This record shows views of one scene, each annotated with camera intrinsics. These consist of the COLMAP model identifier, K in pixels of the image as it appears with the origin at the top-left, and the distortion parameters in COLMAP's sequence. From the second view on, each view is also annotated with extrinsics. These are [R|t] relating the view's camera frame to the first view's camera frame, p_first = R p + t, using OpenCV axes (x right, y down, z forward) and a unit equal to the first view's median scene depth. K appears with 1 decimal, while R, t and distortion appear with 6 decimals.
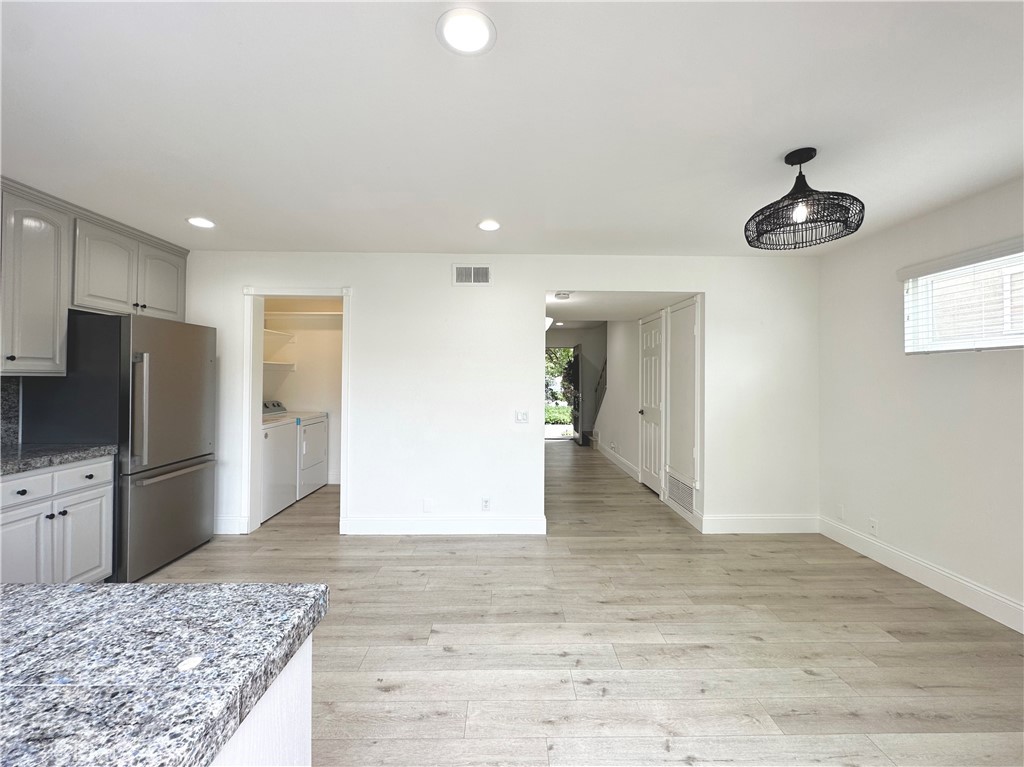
lens RADIAL K [[420.9, 0, 511.5], [0, 420.9, 377.8], [0, 0, 1]] dist [-0.001740, -0.000041]
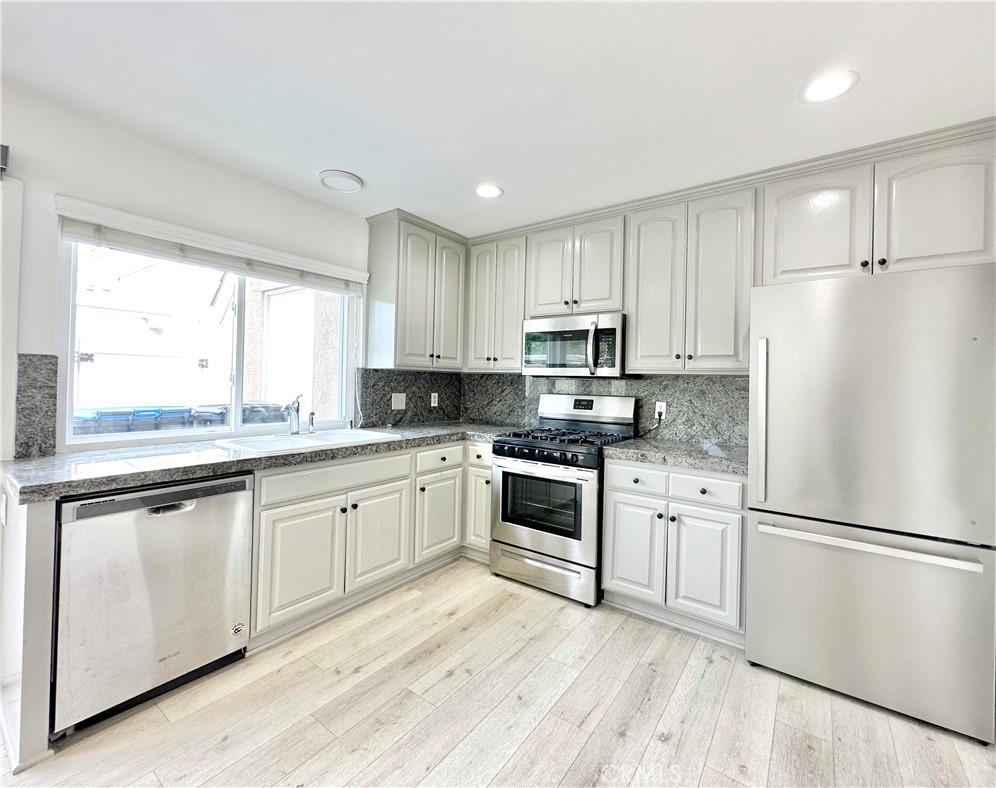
lens RADIAL K [[426.3, 0, 522.4], [0, 426.3, 379.0], [0, 0, 1]] dist [-0.001155, 0.000064]
pose [[-0.581923, -0.024945, -0.812862, -0.086018], [-0.025042, 0.999605, -0.012747, 0.029705], [0.812859, 0.012938, -0.582317, 1.209126]]
